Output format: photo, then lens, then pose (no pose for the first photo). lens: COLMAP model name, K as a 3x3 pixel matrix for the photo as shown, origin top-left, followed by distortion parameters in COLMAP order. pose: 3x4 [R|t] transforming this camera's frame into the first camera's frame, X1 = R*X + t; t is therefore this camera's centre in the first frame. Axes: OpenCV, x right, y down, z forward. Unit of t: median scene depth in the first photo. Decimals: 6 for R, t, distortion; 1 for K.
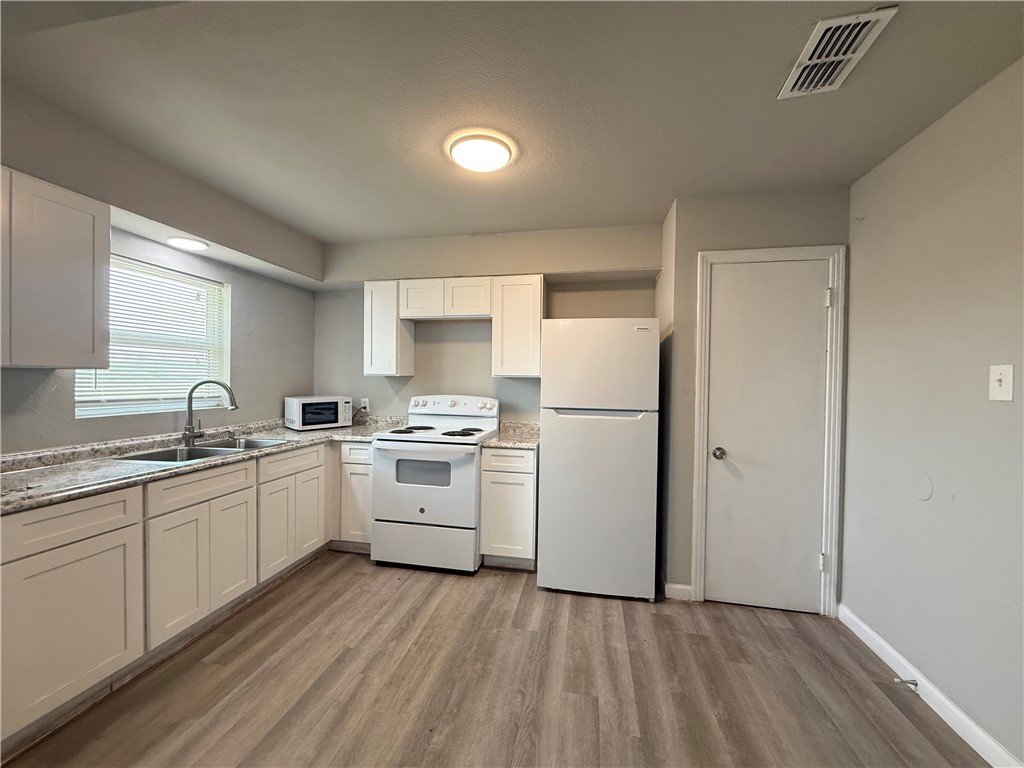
lens RADIAL K [[409.5, 0, 509.5], [0, 409.5, 385.0], [0, 0, 1]] dist [-0.000794, -0.000007]
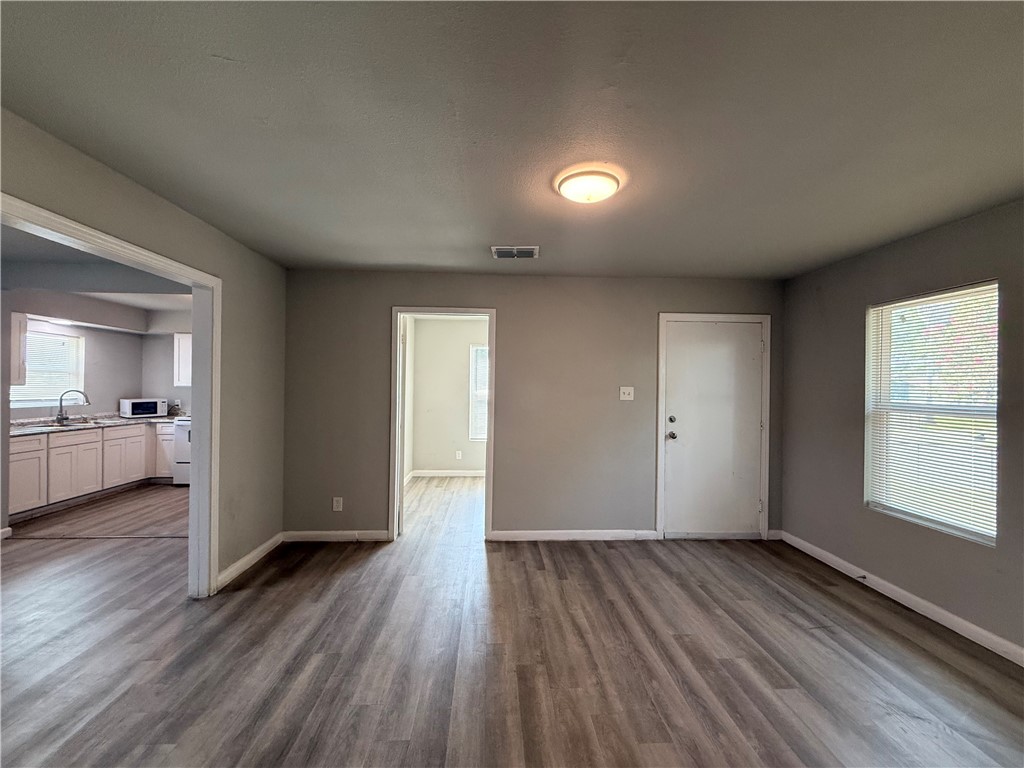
lens RADIAL K [[409.5, 0, 507.3], [0, 409.5, 385.1], [0, 0, 1]] dist [-0.000794, -0.000007]
pose [[0.969523, -0.000230, 0.245000, 0.807494], [0.003202, 0.999926, -0.011730, -0.004931], [-0.244979, 0.012157, 0.969452, -1.417194]]
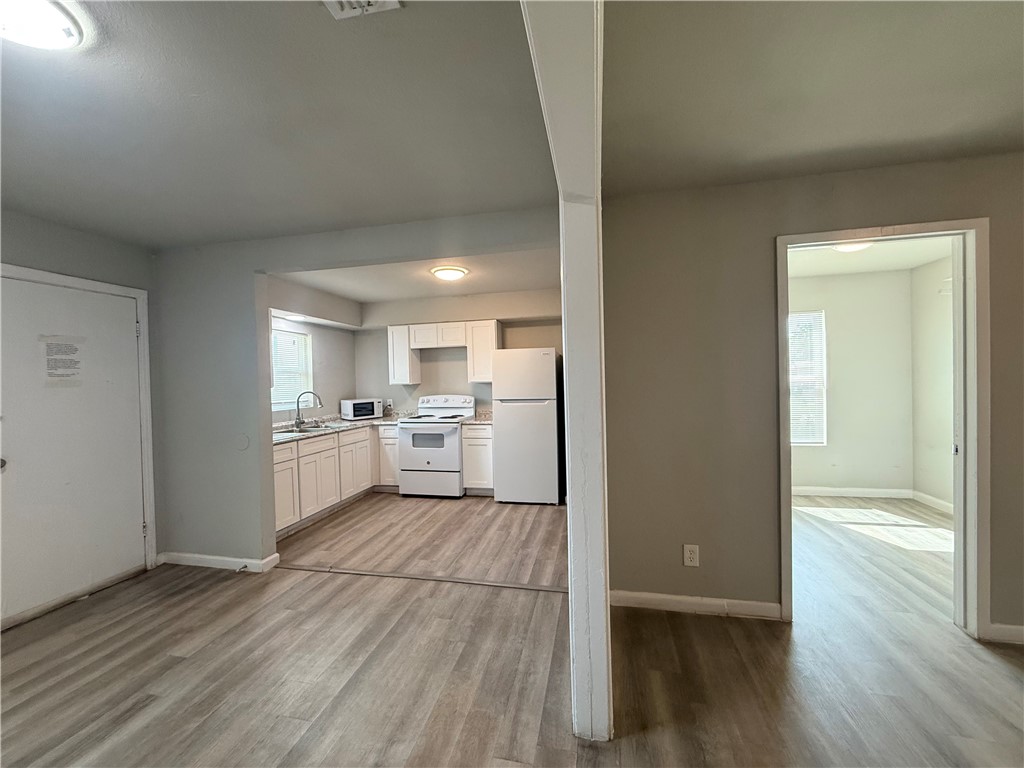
lens RADIAL K [[409.5, 0, 508.1], [0, 409.5, 384.7], [0, 0, 1]] dist [-0.000794, -0.000007]
pose [[0.999081, -0.037641, -0.020500, 0.187138], [0.037614, 0.999291, -0.001695, -0.004778], [0.020549, 0.000923, 0.999788, -0.790427]]
